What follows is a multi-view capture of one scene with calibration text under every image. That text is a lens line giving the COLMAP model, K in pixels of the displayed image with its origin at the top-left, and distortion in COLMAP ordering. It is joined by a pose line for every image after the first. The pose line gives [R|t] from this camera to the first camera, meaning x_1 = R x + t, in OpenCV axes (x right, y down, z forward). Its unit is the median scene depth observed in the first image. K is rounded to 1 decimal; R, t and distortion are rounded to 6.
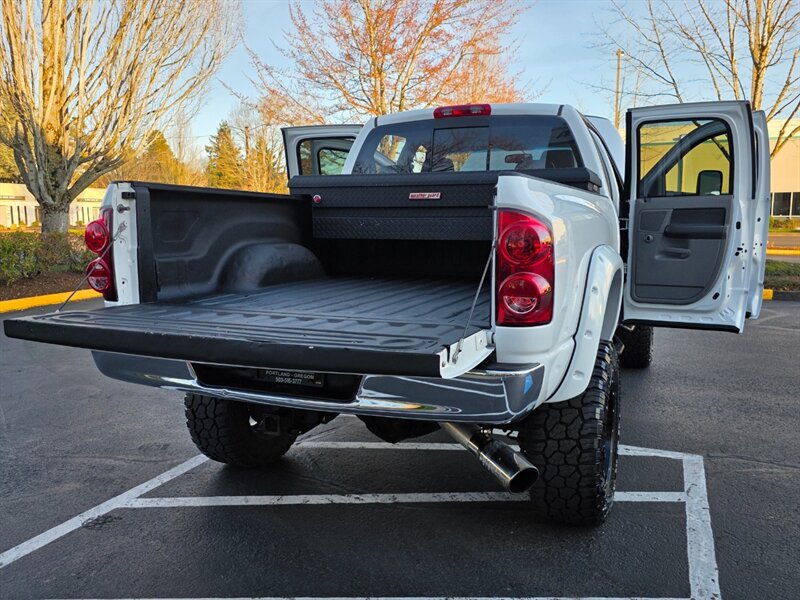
lens RADIAL K [[666.1, 0, 410.3], [0, 666.1, 297.5], [0, 0, 1]] dist [0.033972, -0.003308]
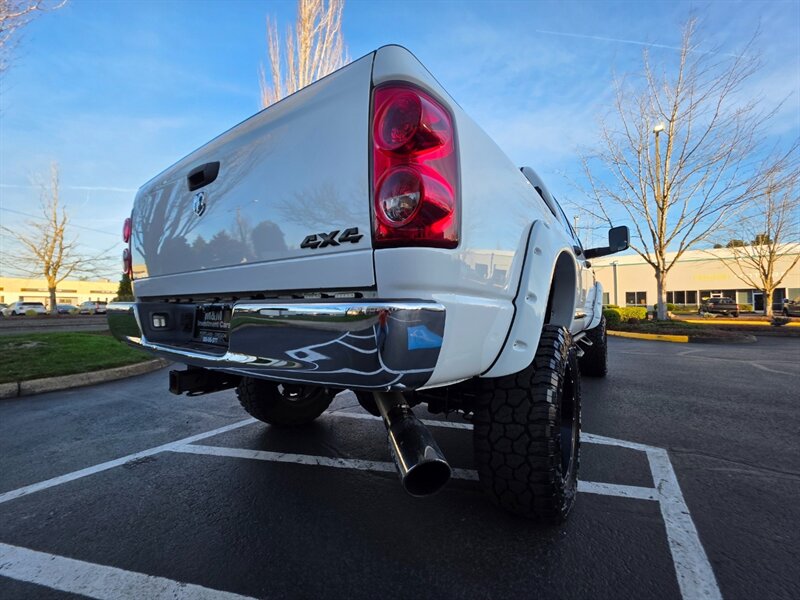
lens RADIAL K [[316.7, 0, 401.9], [0, 316.7, 299.5], [0, 0, 1]] dist [0.002732, 0.000513]
pose [[0.977174, -0.004481, -0.212391, 0.143101], [-0.026115, 0.989661, -0.141030, 0.089192], [0.210827, 0.143358, 0.966954, 0.427297]]
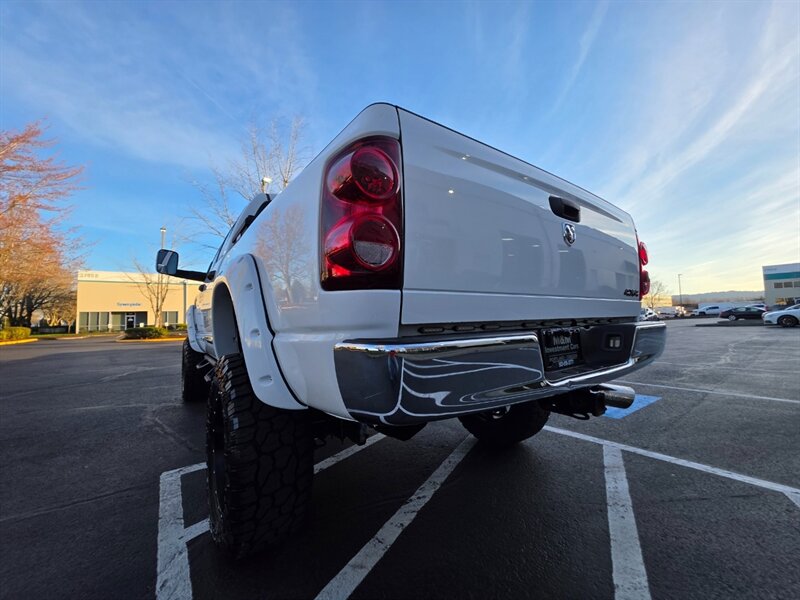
lens RADIAL K [[316.7, 0, 401.9], [0, 316.7, 299.5], [0, 0, 1]] dist [0.002732, 0.000513]
pose [[0.525297, 0.041404, 0.849911, -0.536781], [0.127709, 0.983666, -0.126852, 0.040888], [-0.841281, 0.175176, 0.511429, 0.681994]]
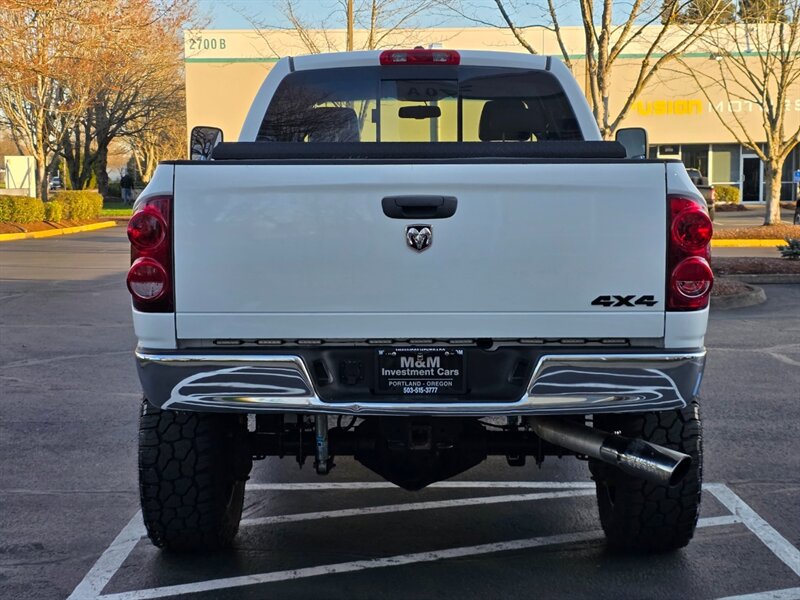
lens RADIAL K [[1298.4, 0, 419.2], [0, 1298.4, 297.9], [0, 0, 1]] dist [0.140728, -0.259795]
pose [[0.926237, -0.035574, 0.375259, -0.592908], [0.048347, 0.998526, -0.024673, 0.032682], [-0.373828, 0.040996, 0.926592, -0.425078]]
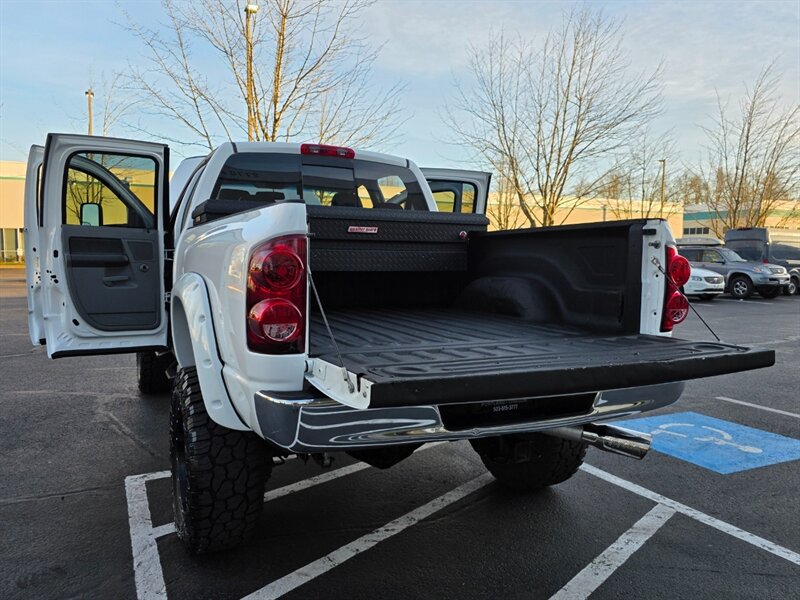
lens RADIAL K [[598.2, 0, 397.2], [0, 598.2, 302.8], [0, 0, 1]] dist [0.027794, -0.001942]
pose [[0.670276, -0.049801, 0.740439, -0.696804], [0.076229, 0.997088, -0.001942, -0.033970], [-0.738186, 0.057745, 0.672121, 0.358133]]
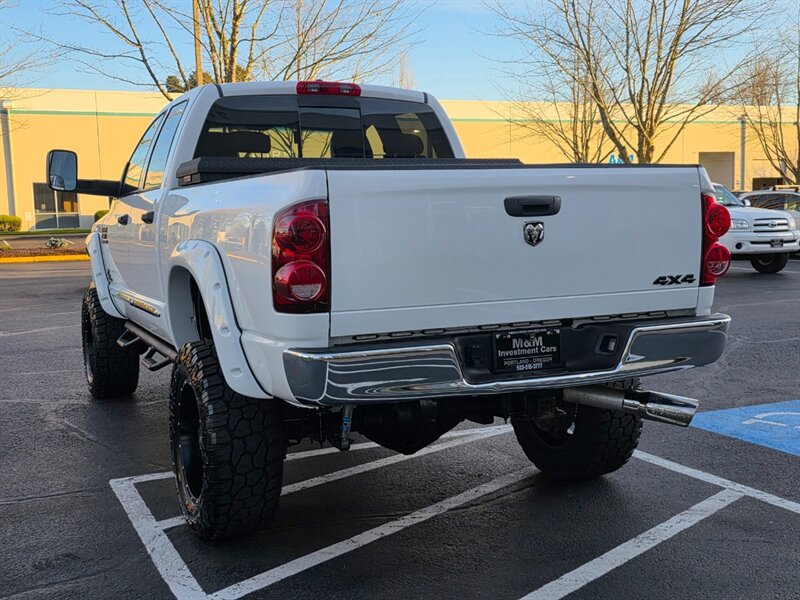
lens RADIAL K [[934.9, 0, 400.0], [0, 934.9, 300.0], [0, 0, 1]] dist [0.078899, -0.042205]
pose [[0.685623, -0.086570, 0.722791, -0.957802], [0.108126, 0.994000, 0.016487, -0.014331], [-0.719881, 0.066848, 0.690870, 0.114864]]
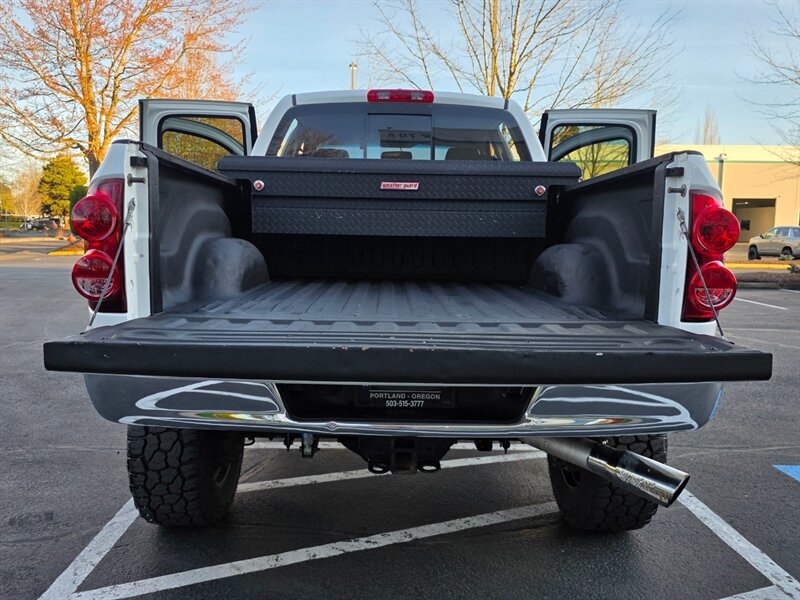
lens RADIAL K [[686.0, 0, 400.0], [0, 686.0, 300.0], [0, 0, 1]] dist [0.030140, -0.008117]
pose [[0.919481, -0.024809, 0.392350, -0.363710], [0.030400, 0.999505, -0.008042, 0.005970], [-0.391956, 0.019322, 0.919781, 0.181558]]
